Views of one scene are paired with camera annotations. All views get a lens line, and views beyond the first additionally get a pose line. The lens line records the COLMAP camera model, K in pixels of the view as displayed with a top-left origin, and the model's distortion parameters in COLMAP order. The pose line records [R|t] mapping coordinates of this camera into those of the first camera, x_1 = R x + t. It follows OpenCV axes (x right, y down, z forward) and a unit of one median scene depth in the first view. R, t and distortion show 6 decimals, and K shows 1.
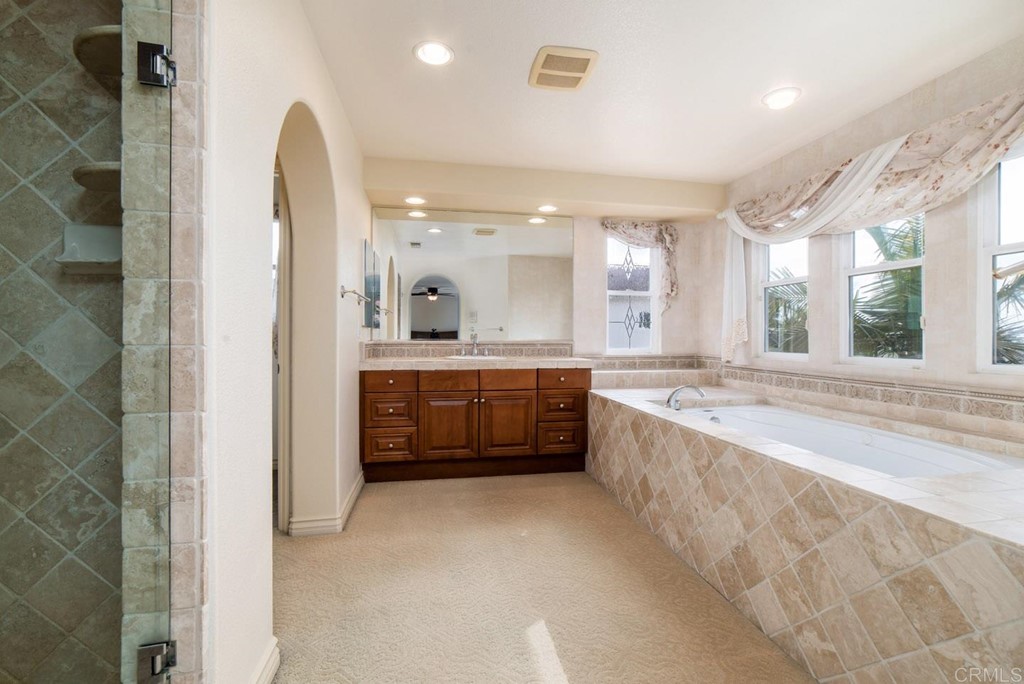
lens RADIAL K [[433.9, 0, 510.1], [0, 433.9, 337.3], [0, 0, 1]] dist [-0.011151, 0.003243]
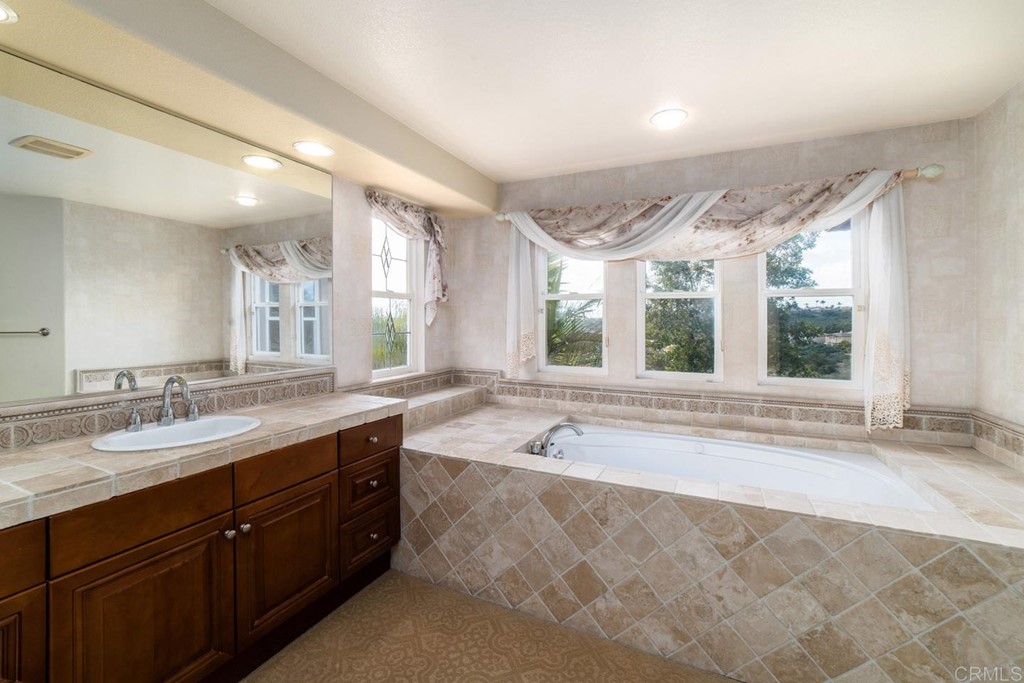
lens RADIAL K [[433.9, 0, 506.8], [0, 433.9, 321.7], [0, 0, 1]] dist [-0.011151, 0.003243]
pose [[0.591195, -0.008721, 0.806481, -0.367969], [0.007328, 0.999958, 0.005442, -0.102019], [-0.806495, 0.002692, 0.591234, 0.693008]]
